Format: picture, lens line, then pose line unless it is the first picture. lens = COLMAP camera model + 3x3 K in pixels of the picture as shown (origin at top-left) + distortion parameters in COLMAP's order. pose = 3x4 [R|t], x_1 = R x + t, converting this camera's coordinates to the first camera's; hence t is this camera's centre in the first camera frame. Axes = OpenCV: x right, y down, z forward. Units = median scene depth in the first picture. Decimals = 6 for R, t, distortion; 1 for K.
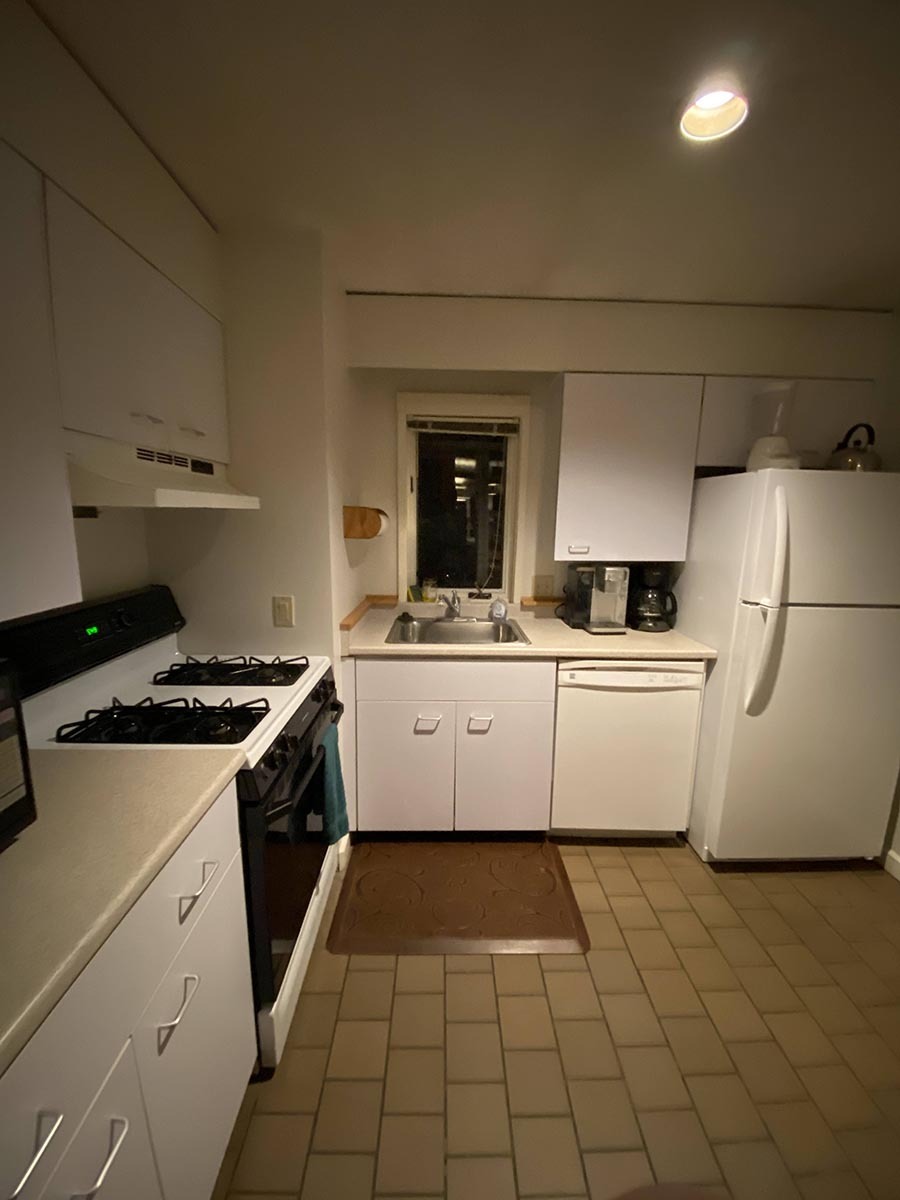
lens RADIAL K [[478.3, 0, 465.4], [0, 478.3, 600.6], [0, 0, 1]] dist [-0.003242, -0.006761]
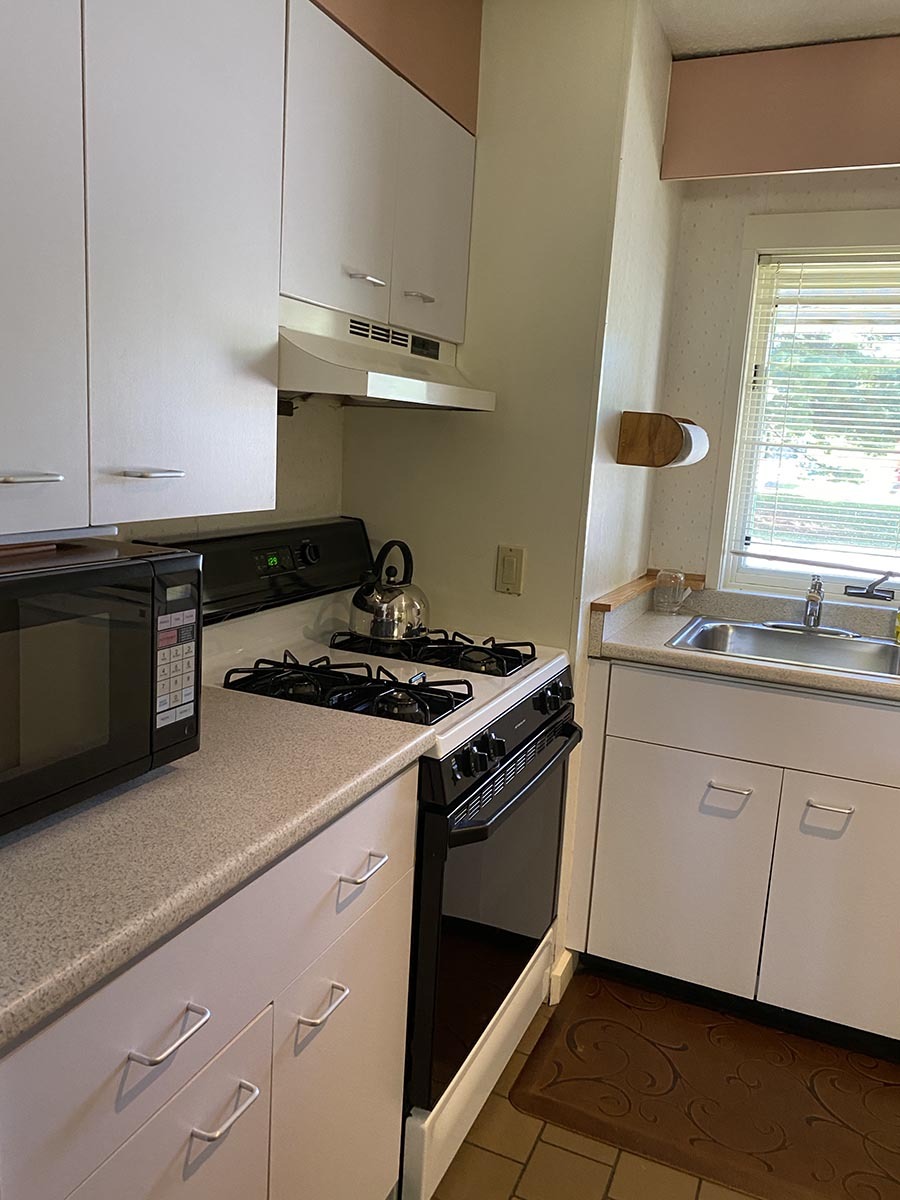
lens RADIAL K [[902.7, 0, 442.1], [0, 902.7, 602.8], [0, 0, 1]] dist [0.022980, -0.023548]
pose [[0.893199, 0.110079, -0.435980, 0.083259], [-0.113620, 0.993361, 0.018037, 0.061489], [0.435071, 0.033425, 0.899775, -0.156022]]
